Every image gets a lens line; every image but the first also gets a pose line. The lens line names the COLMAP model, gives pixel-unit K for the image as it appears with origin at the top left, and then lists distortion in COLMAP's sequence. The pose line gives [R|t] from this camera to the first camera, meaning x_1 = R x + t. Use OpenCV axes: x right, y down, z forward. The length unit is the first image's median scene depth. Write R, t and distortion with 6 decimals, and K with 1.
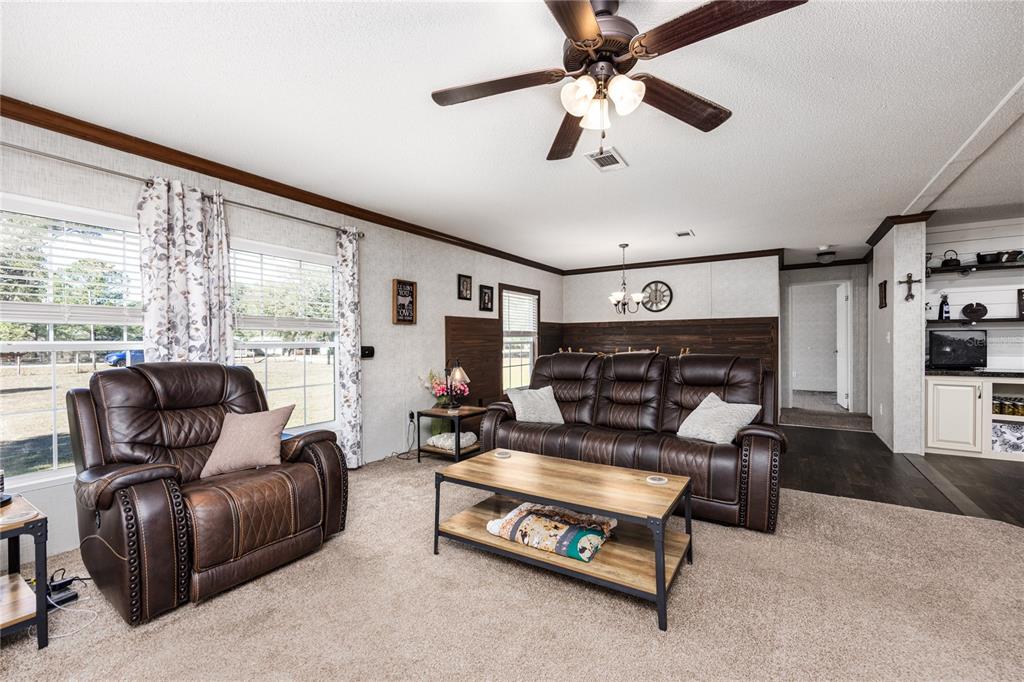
lens RADIAL K [[429.1, 0, 523.7], [0, 429.1, 343.8], [0, 0, 1]] dist [0.003212, 0.000421]
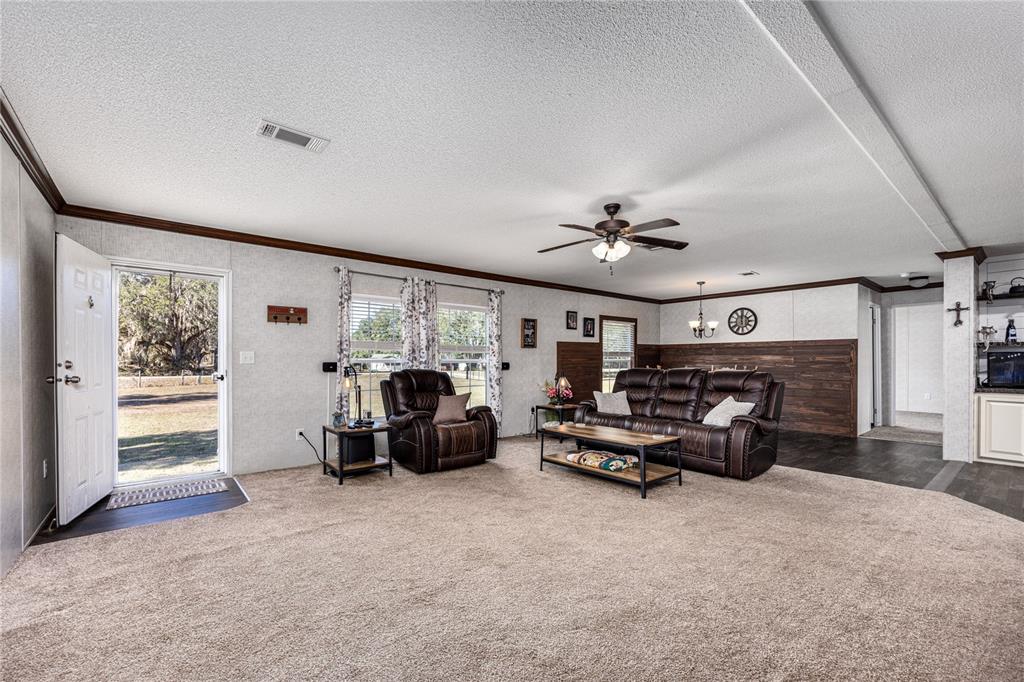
lens RADIAL K [[435.3, 0, 507.7], [0, 435.3, 362.4], [0, 0, 1]] dist [-0.000218, 0.000020]
pose [[0.946233, 0.007916, -0.323390, 0.158719], [-0.007805, 0.999968, 0.001639, 0.002909], [0.323392, 0.000973, 0.946264, -0.504883]]
